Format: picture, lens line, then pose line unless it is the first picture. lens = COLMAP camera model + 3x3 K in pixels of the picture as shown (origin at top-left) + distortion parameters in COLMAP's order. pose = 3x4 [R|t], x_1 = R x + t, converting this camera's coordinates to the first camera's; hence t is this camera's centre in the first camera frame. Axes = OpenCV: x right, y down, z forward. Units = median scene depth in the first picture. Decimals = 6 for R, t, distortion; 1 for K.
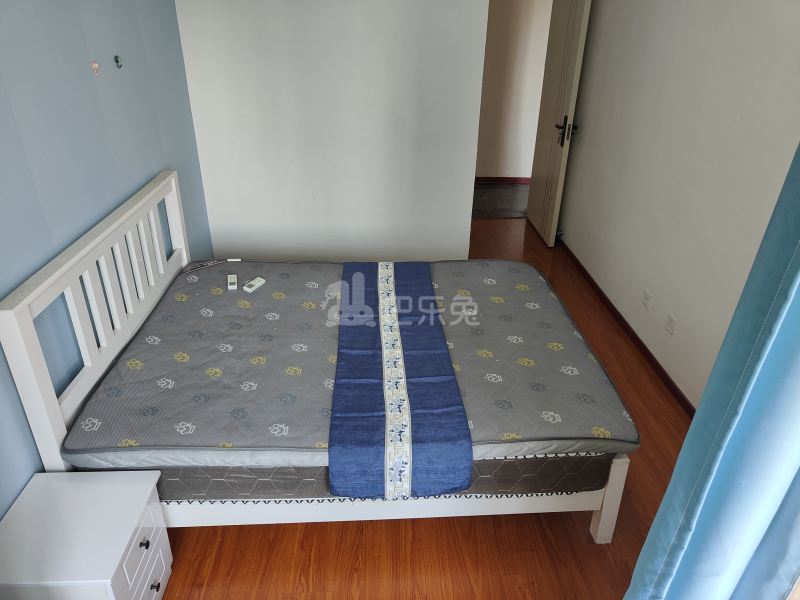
lens RADIAL K [[559.2, 0, 400.0], [0, 559.2, 300.0], [0, 0, 1]] dist [-0.002256, 0.001949]
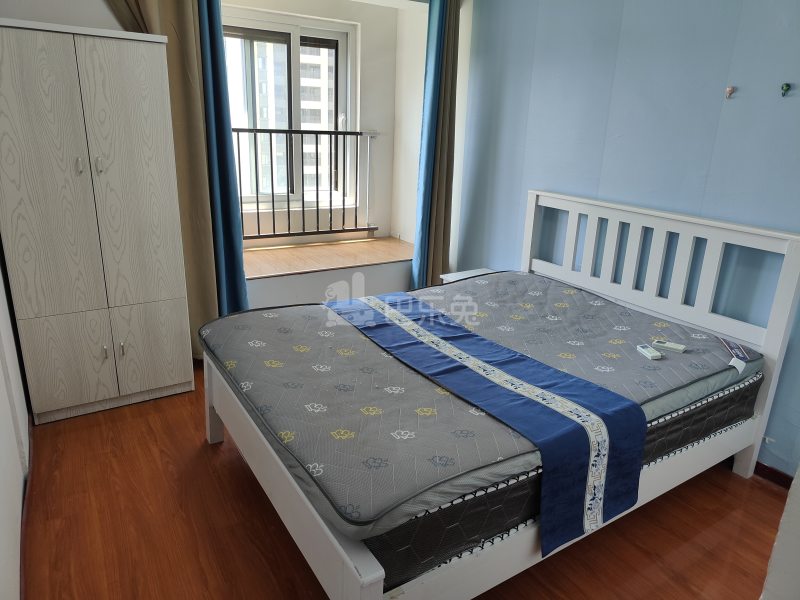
lens RADIAL K [[559.2, 0, 400.0], [0, 559.2, 300.0], [0, 0, 1]] dist [-0.002256, 0.001949]
pose [[-0.872466, 0.102656, -0.477771, 0.509930], [-0.272013, 0.710202, 0.649325, -0.600211], [0.405971, 0.696474, -0.591703, 1.517105]]
